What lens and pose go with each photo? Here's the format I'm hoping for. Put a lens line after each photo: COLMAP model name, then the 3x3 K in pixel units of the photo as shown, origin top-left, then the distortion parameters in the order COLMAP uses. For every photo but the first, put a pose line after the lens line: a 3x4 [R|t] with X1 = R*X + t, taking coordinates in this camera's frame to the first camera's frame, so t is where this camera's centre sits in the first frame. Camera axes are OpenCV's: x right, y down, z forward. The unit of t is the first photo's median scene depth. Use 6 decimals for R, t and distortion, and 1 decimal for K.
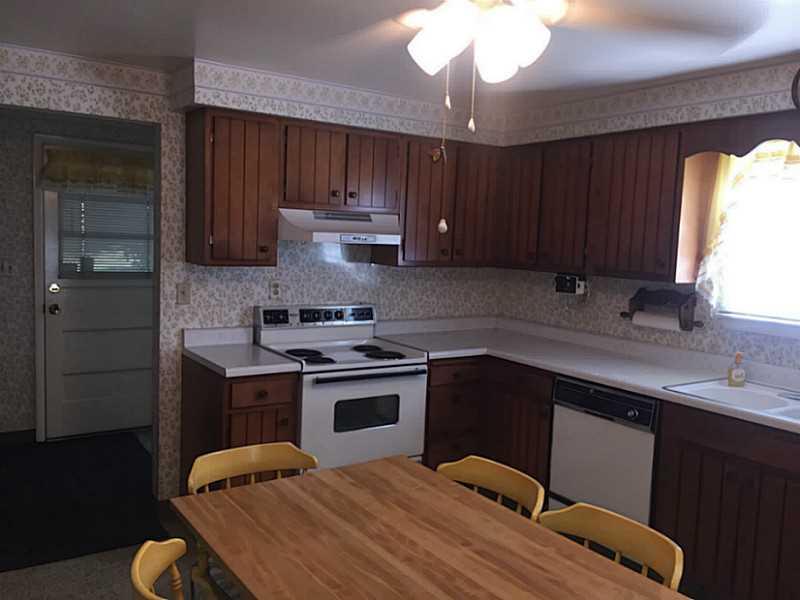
lens RADIAL K [[685.9, 0, 394.2], [0, 685.9, 298.8], [0, 0, 1]] dist [0.067049, -0.057928]
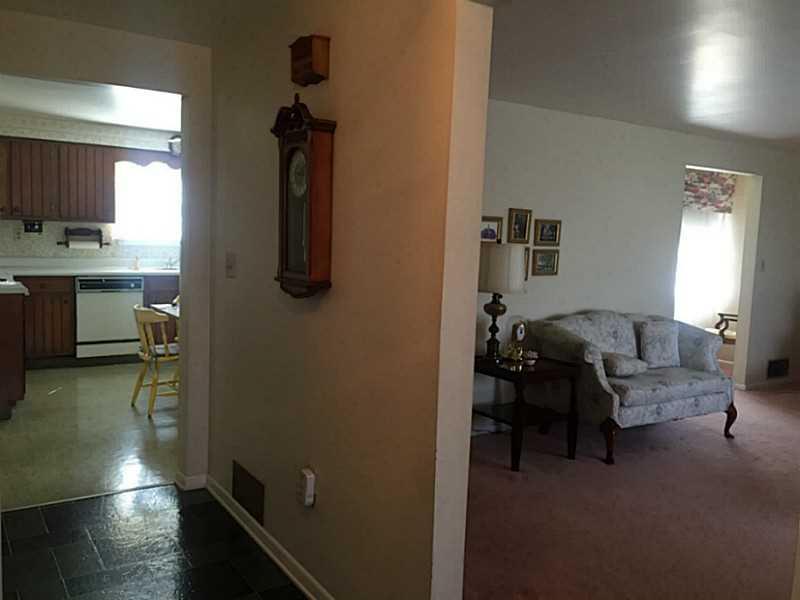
lens RADIAL K [[685.9, 0, 397.0], [0, 685.9, 297.3], [0, 0, 1]] dist [0.067049, -0.057928]
pose [[0.017409, -0.141196, 0.989829, -1.543413], [0.061397, 0.988261, 0.139892, -0.040048], [-0.997962, 0.058337, 0.025873, 0.113670]]
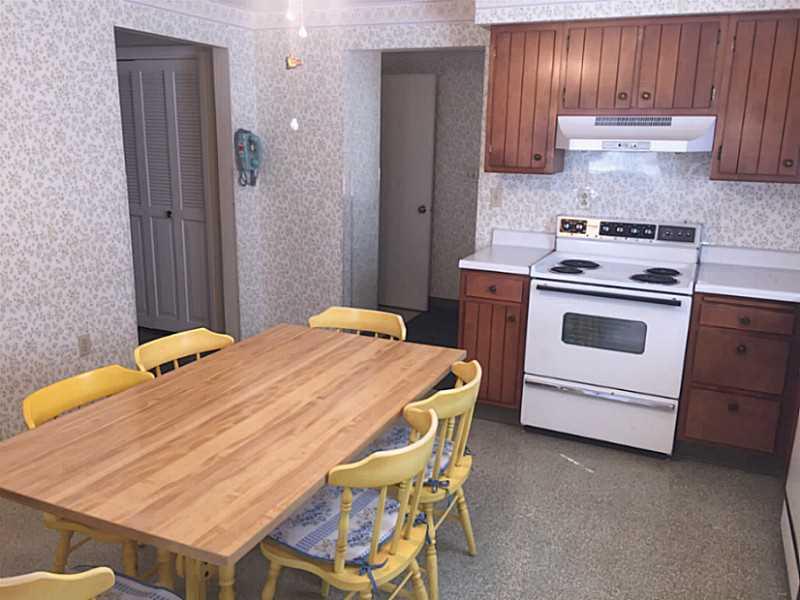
lens RADIAL K [[685.9, 0, 395.1], [0, 685.9, 297.9], [0, 0, 1]] dist [0.067049, -0.057928]
pose [[0.523749, 0.171671, -0.834395, 0.592394], [-0.081455, 0.985088, 0.151545, -0.002665], [0.847969, -0.011406, 0.529923, 0.252011]]
